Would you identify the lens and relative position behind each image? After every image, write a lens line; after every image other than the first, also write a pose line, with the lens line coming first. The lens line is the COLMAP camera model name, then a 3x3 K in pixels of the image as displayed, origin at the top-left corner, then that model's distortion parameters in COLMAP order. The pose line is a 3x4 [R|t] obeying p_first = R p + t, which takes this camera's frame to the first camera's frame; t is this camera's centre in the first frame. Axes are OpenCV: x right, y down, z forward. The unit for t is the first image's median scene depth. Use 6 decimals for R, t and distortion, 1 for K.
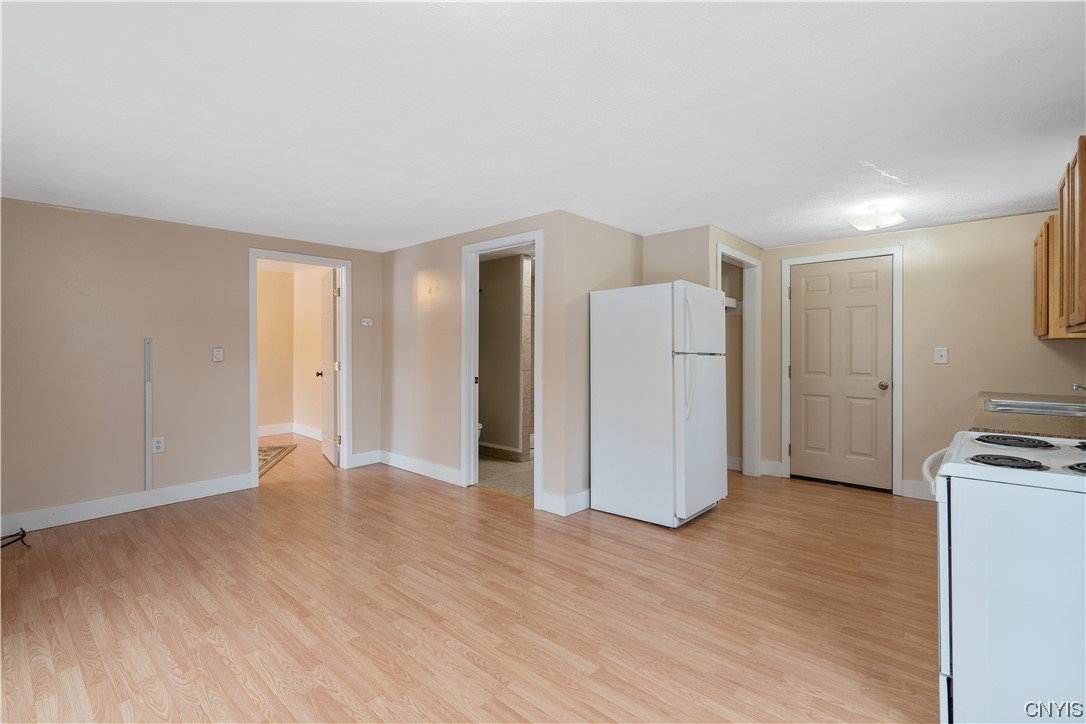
lens RADIAL K [[494.4, 0, 538.3], [0, 494.4, 349.9], [0, 0, 1]] dist [-0.002712, 0.000266]
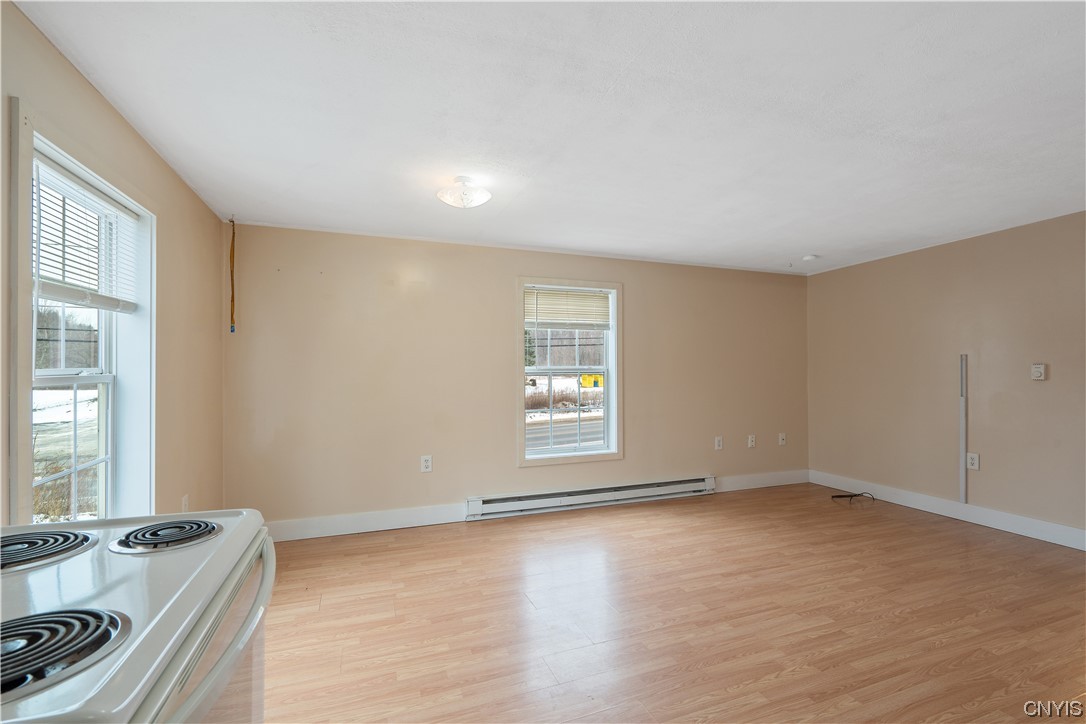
lens RADIAL K [[487.5, 0, 541.8], [0, 487.5, 364.5], [0, 0, 1]] dist [-0.006951, 0.003430]
pose [[-0.460726, -0.000299, -0.887543, 0.655688], [0.000149, 1.000000, -0.000415, -0.003729], [0.887543, -0.000323, -0.460726, 0.887813]]
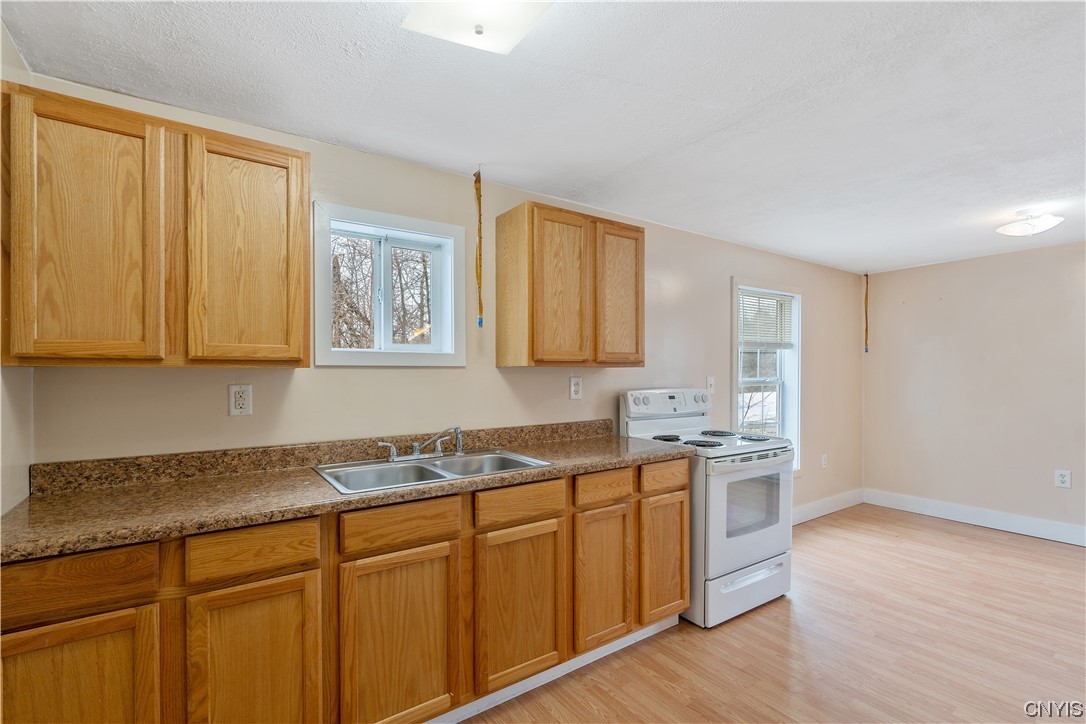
lens RADIAL K [[493.7, 0, 543.8], [0, 493.7, 372.6], [0, 0, 1]] dist [-0.002641, 0.000879]
pose [[-0.974836, -0.000374, 0.222925, 0.664396], [0.000998, 0.999981, 0.006041, -0.022252], [-0.222923, 0.006112, -0.974817, 1.540900]]
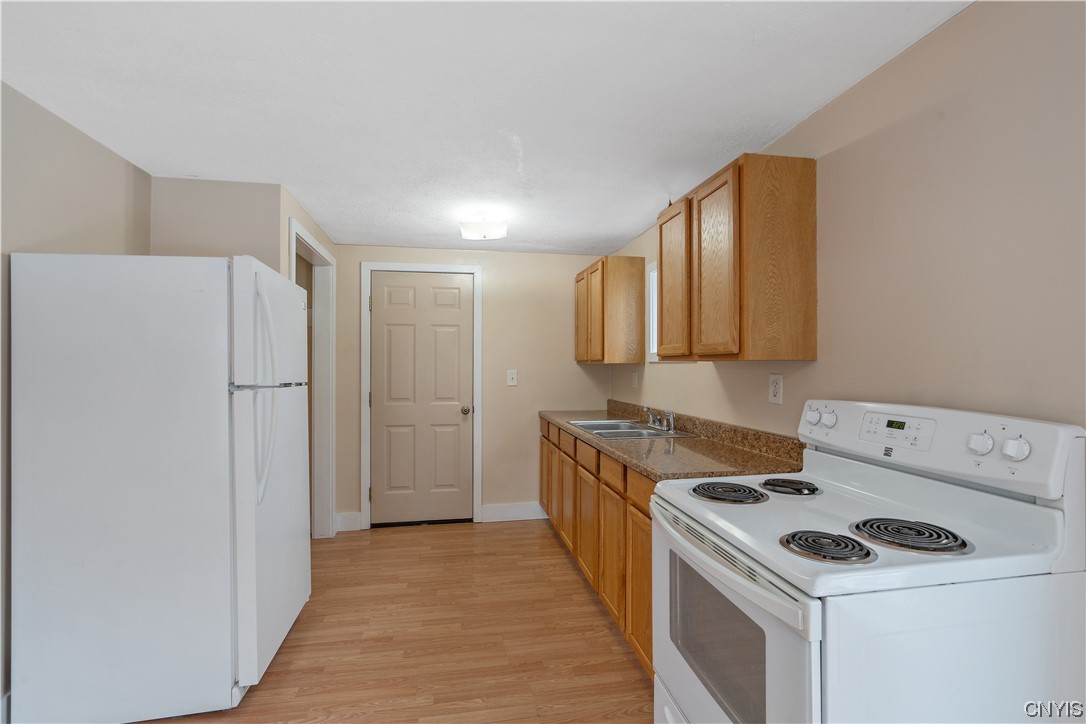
lens RADIAL K [[487.5, 0, 541.8], [0, 487.5, 364.5], [0, 0, 1]] dist [-0.006951, 0.003430]
pose [[0.605504, 0.001836, 0.795840, 0.059376], [-0.000477, 0.999998, -0.001944, -0.019884], [-0.795842, 0.000798, 0.605503, 0.450625]]
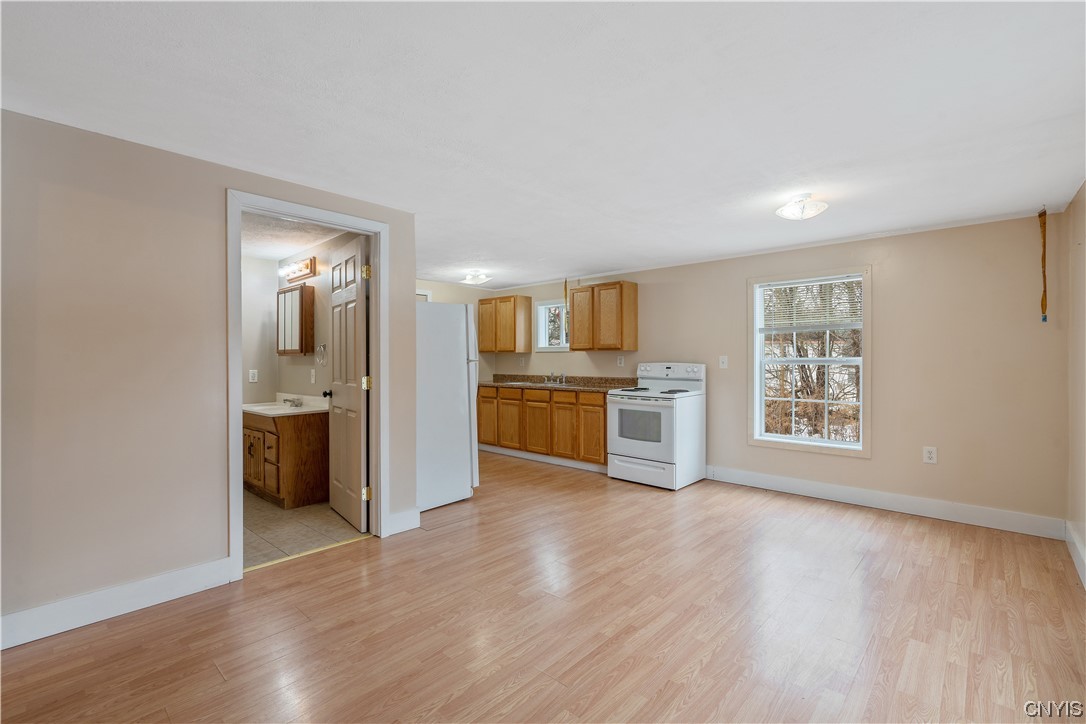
lens RADIAL K [[487.5, 0, 541.8], [0, 487.5, 364.5], [0, 0, 1]] dist [-0.006951, 0.003430]
pose [[0.010448, -0.012586, 0.999866, -1.096533], [0.003645, 0.999915, 0.012548, 0.001353], [-0.999939, 0.003513, 0.010493, 0.893300]]
